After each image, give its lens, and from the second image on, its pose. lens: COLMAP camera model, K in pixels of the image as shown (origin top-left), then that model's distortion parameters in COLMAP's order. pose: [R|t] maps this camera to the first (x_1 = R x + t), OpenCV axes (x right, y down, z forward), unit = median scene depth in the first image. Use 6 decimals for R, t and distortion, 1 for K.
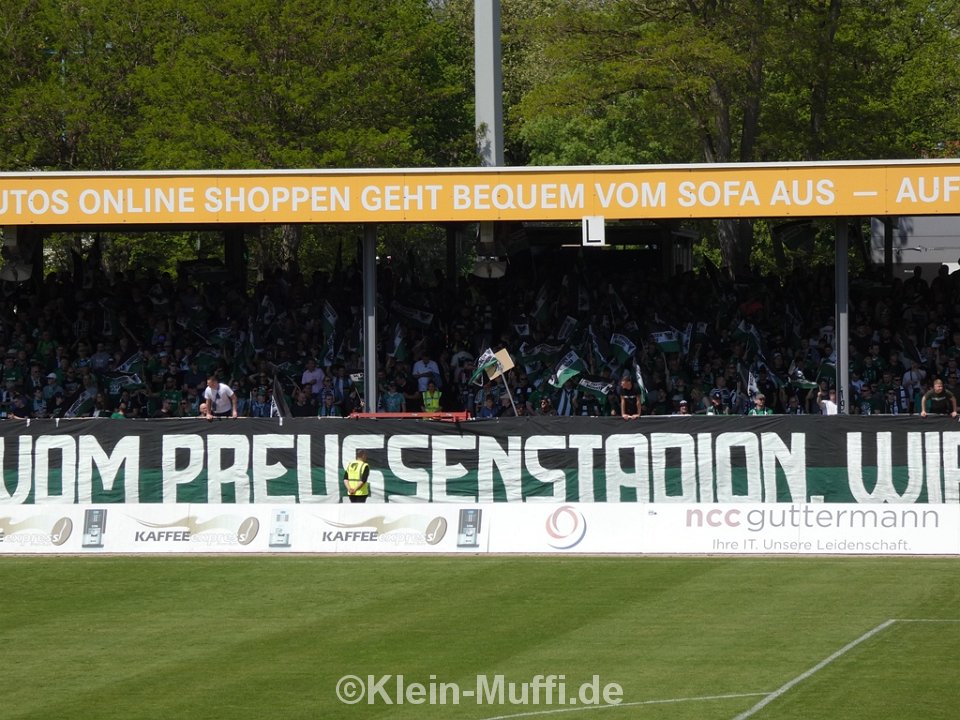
lens RADIAL K [[2353.6, 0, 480.0], [0, 2353.6, 360.0], [0, 0, 1]] dist [0.033239, -1.118937]
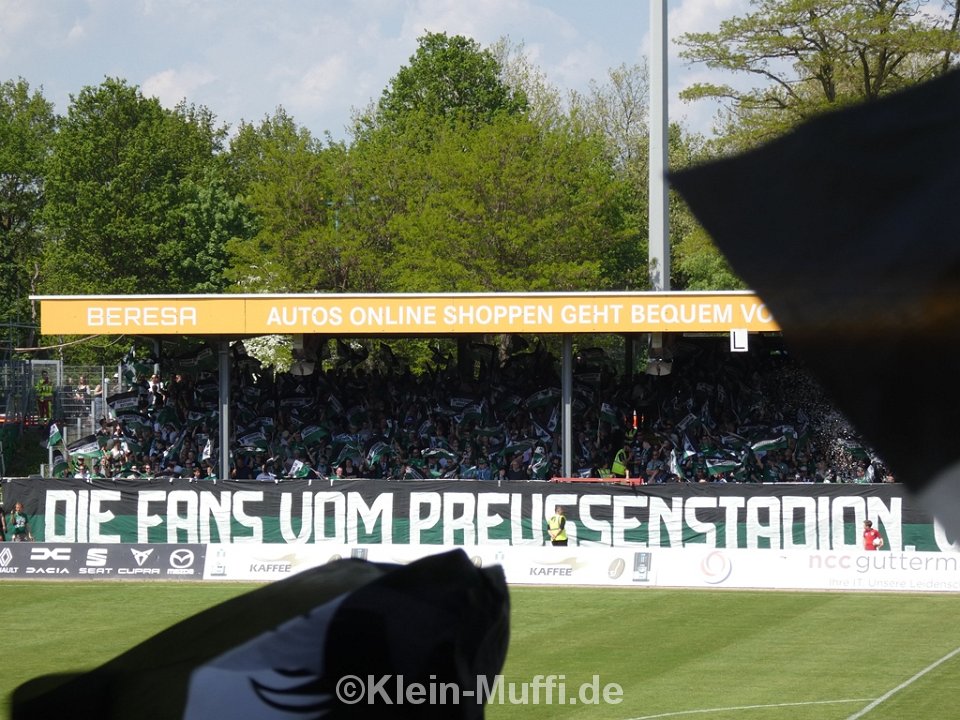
lens RADIAL K [[2353.6, 0, 480.0], [0, 2353.6, 360.0], [0, 0, 1]] dist [0.033239, -1.118937]
pose [[0.993367, 0.006574, -0.114796, 0.055669], [-0.009687, 0.999600, -0.026575, -0.007791], [0.114576, 0.027511, 0.993034, -0.312342]]
